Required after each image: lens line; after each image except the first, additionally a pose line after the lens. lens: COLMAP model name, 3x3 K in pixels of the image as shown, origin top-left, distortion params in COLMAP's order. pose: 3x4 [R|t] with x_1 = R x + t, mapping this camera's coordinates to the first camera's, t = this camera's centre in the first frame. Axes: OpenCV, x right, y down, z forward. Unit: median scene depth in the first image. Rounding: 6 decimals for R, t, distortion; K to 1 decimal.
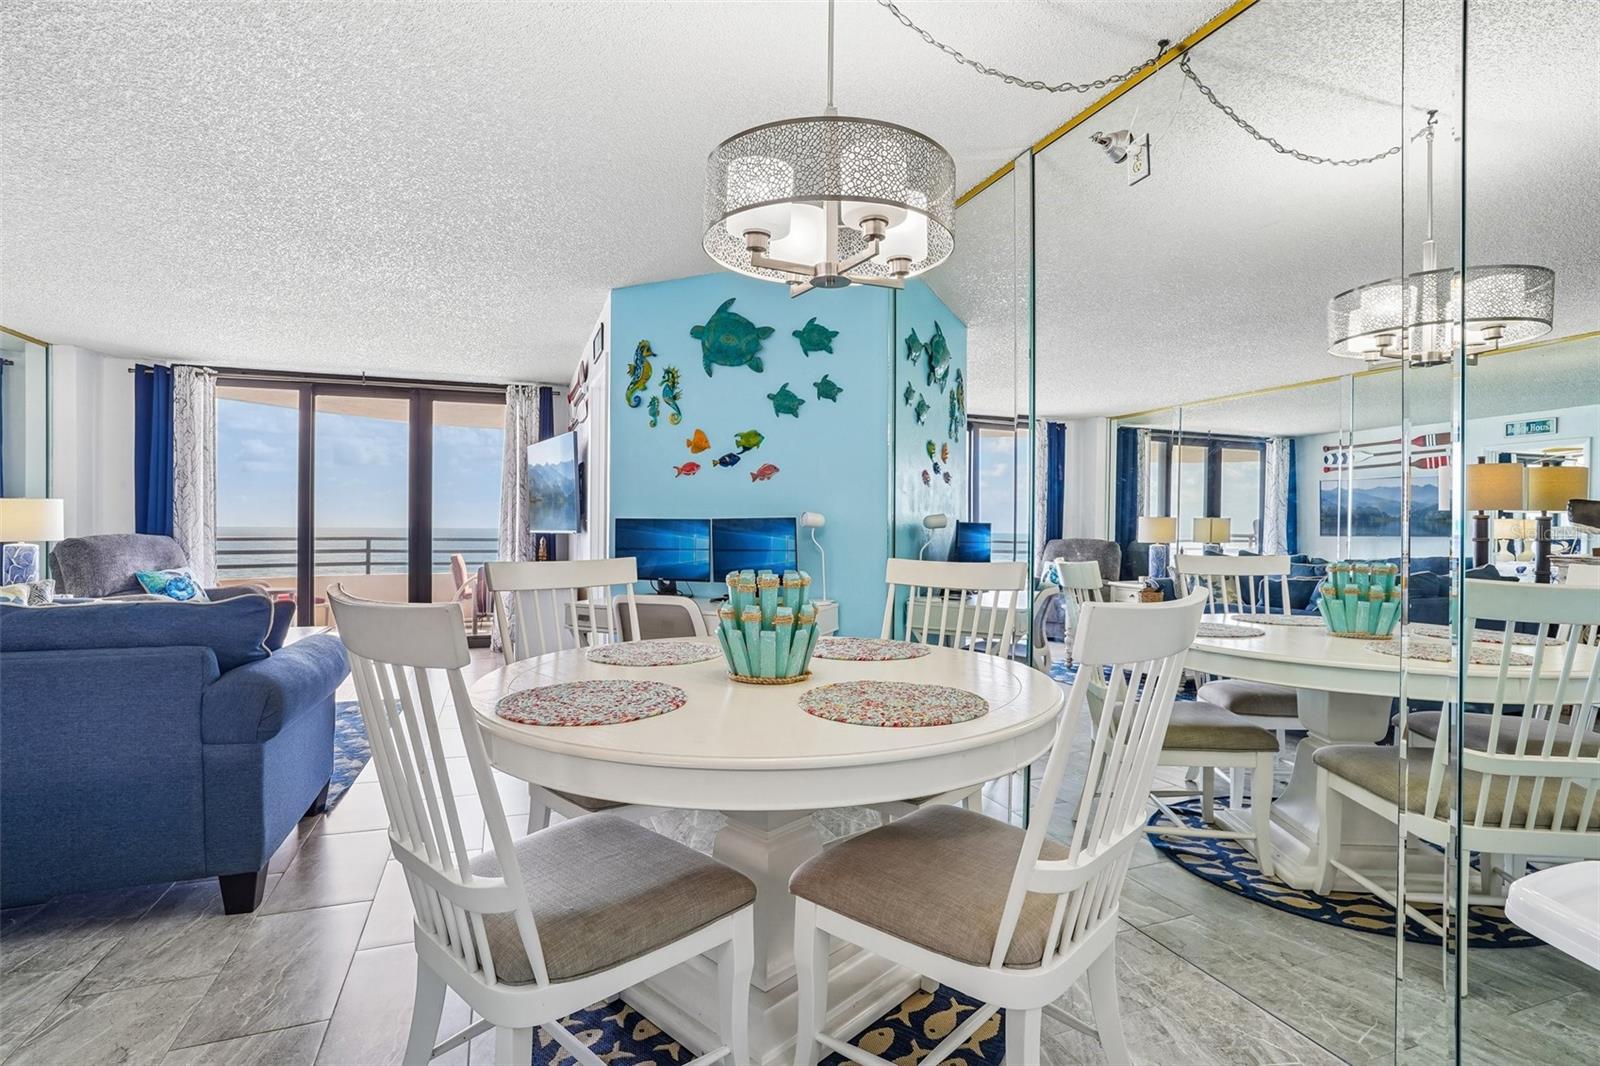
lens RADIAL K [[791.6, 0, 790.4], [0, 791.6, 538.3], [0, 0, 1]] dist [-0.048454, 0.018830]
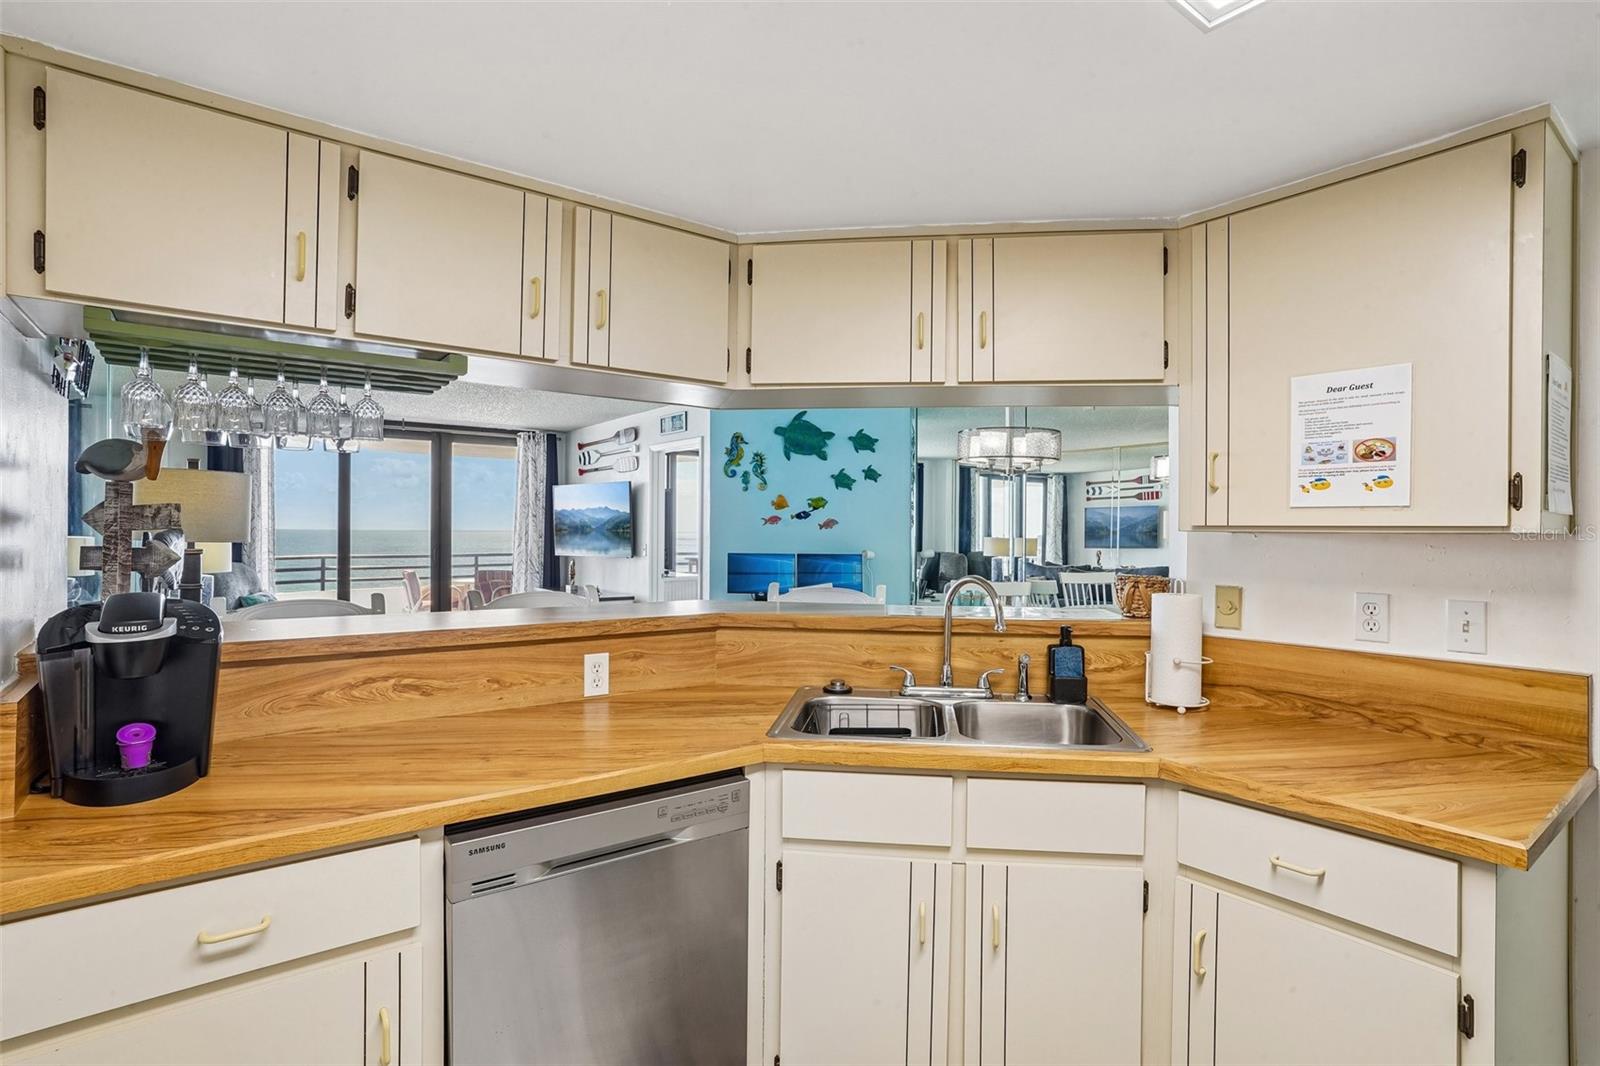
lens RADIAL K [[791.6, 0, 799.6], [0, 791.6, 536.7], [0, 0, 1]] dist [-0.048454, 0.018830]
pose [[0.957406, -0.002366, 0.288734, -0.519773], [0.003312, 0.999991, -0.002789, -0.051070], [-0.288725, 0.003626, 0.957405, -0.476367]]
